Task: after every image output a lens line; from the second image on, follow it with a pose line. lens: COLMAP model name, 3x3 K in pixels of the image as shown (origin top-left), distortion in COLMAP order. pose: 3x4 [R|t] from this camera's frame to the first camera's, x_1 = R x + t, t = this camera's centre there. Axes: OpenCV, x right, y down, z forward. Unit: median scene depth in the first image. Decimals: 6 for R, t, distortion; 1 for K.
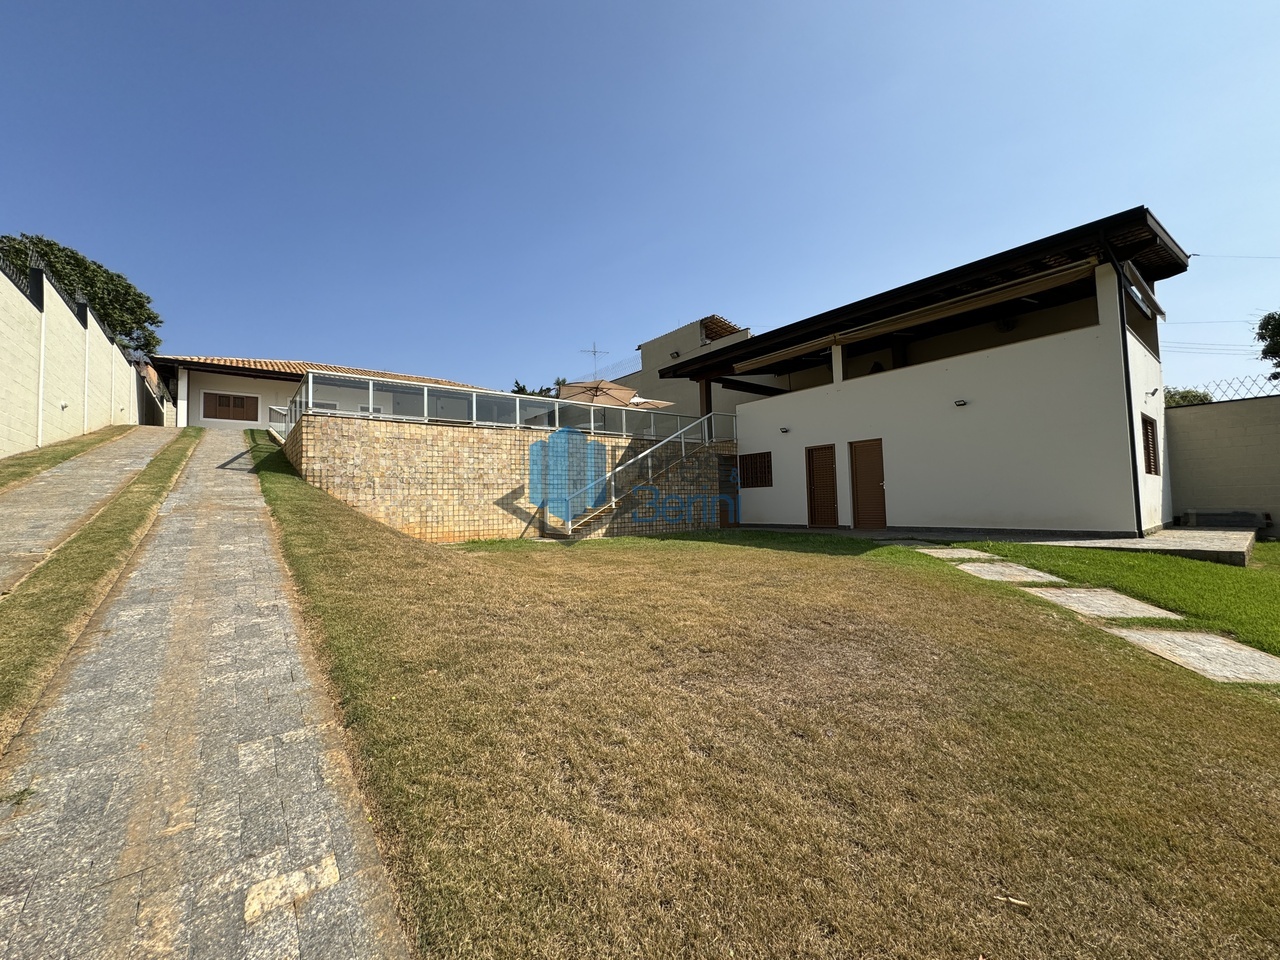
lens RADIAL K [[513.2, 0, 639.9], [0, 513.2, 477.4], [0, 0, 1]] dist [-0.001545, 0.000348]
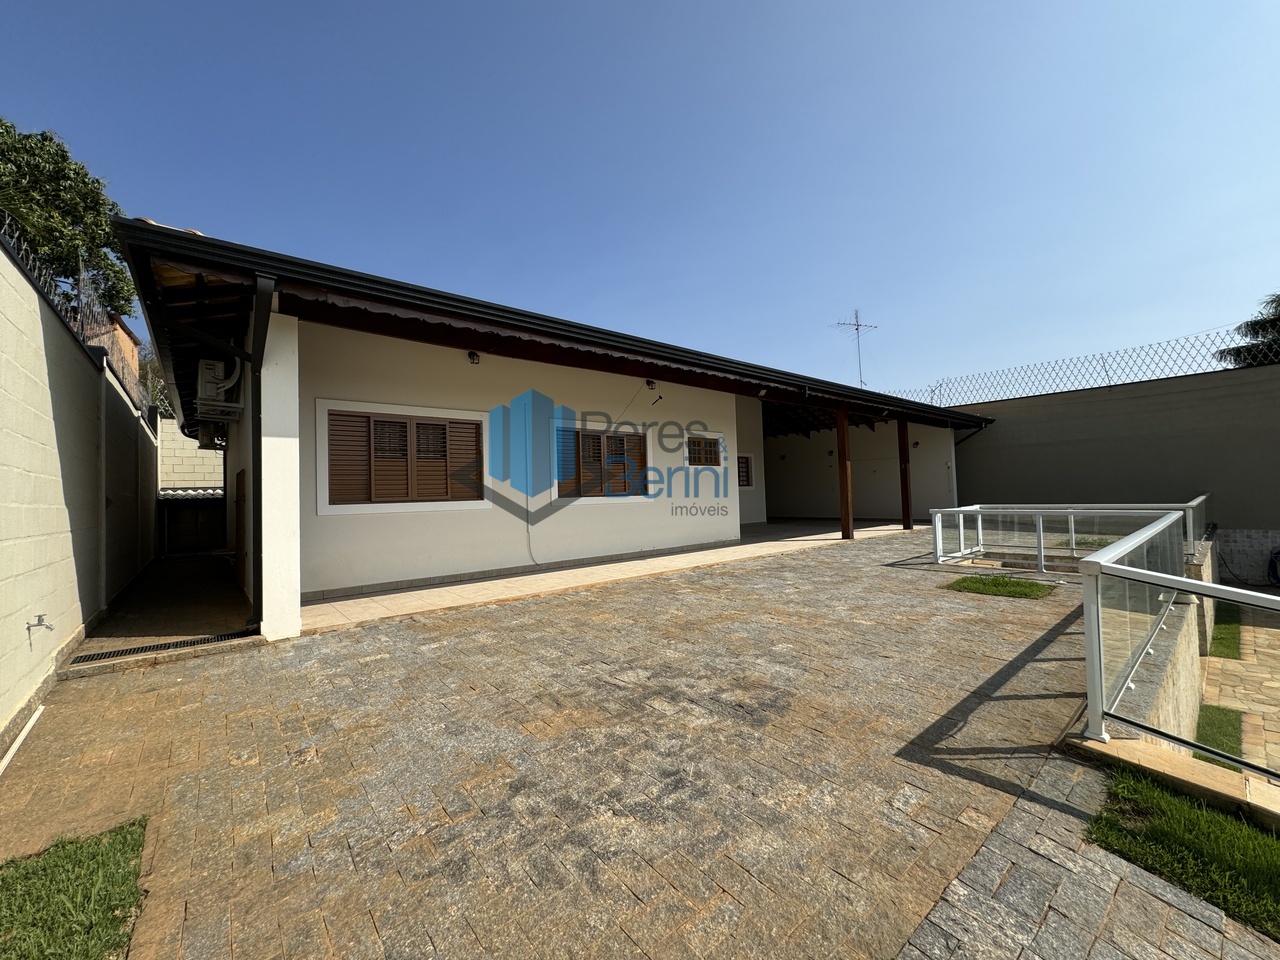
lens RADIAL K [[511.3, 0, 640.0], [0, 511.3, 480.0], [0, 0, 1]] dist [-0.002260, 0.000163]
pose [[0.999444, -0.003549, 0.033152, -1.262910], [0.002783, 0.999729, 0.023118, -0.245613], [-0.033225, -0.023013, 0.999183, 1.313873]]
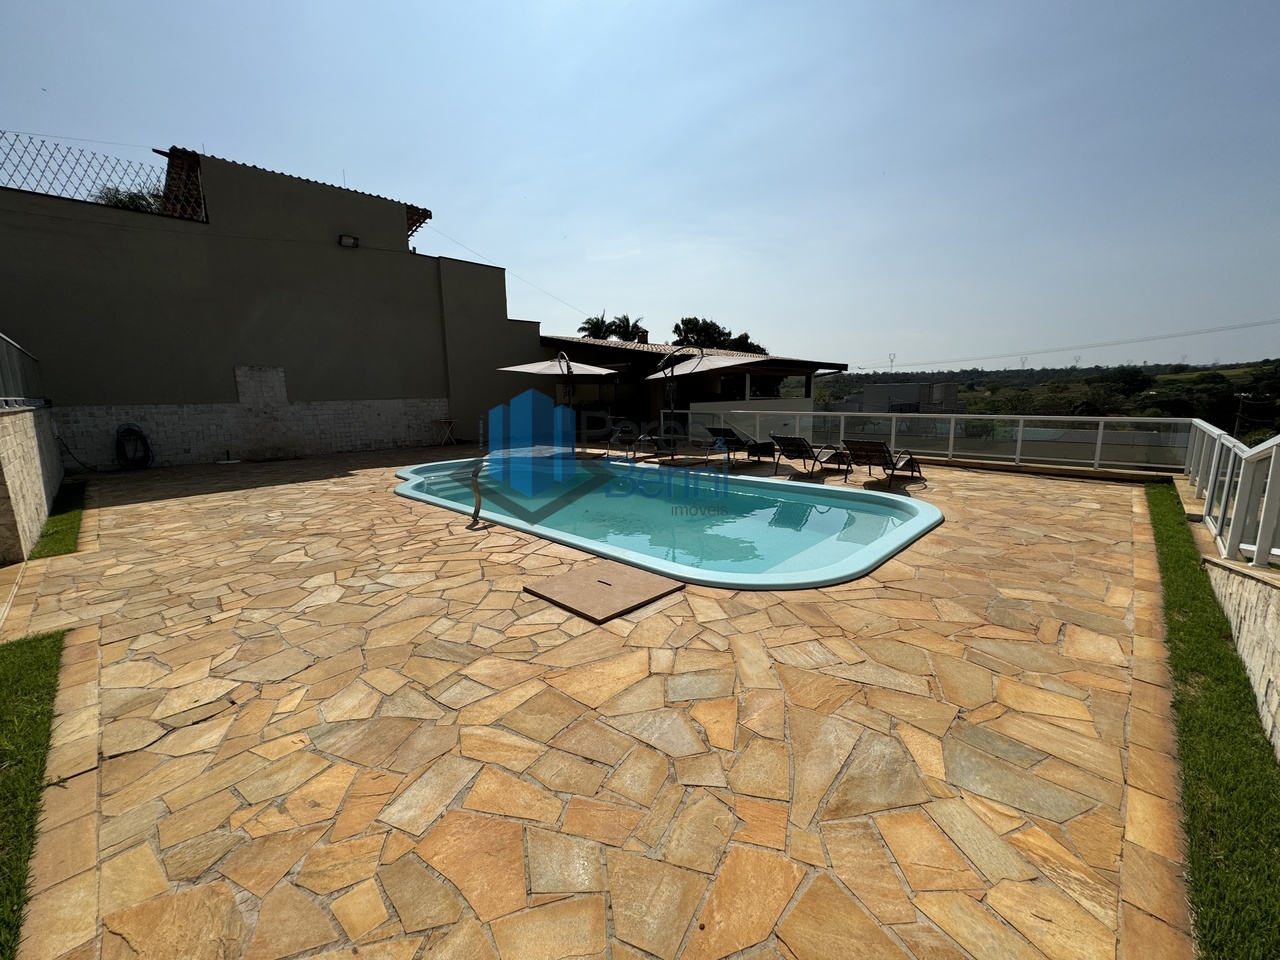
lens RADIAL K [[513.2, 0, 639.9], [0, 513.2, 477.4], [0, 0, 1]] dist [-0.001545, 0.000348]
pose [[-0.133758, -0.132683, 0.982092, -1.002711], [-0.034222, 0.991024, 0.129229, -0.149821], [-0.990423, -0.016323, -0.137098, 1.489687]]
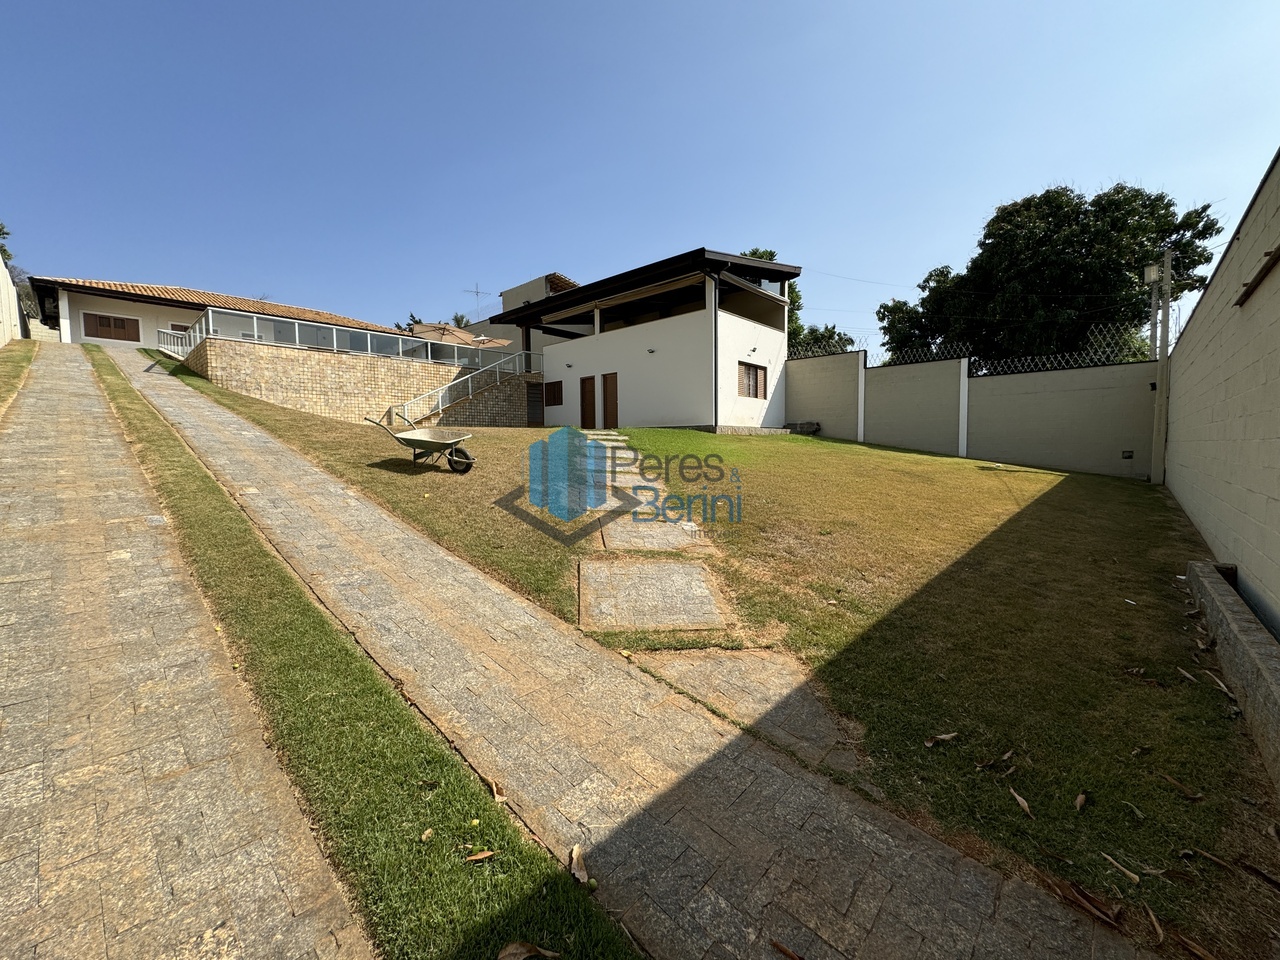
lens RADIAL K [[513.2, 0, 639.9], [0, 513.2, 477.4], [0, 0, 1]] dist [-0.001545, 0.000348]
pose [[0.986933, 0.007408, 0.160960, 0.272555], [-0.024636, 0.994135, 0.105302, 0.071869], [-0.159236, -0.107891, 0.981327, -0.548812]]
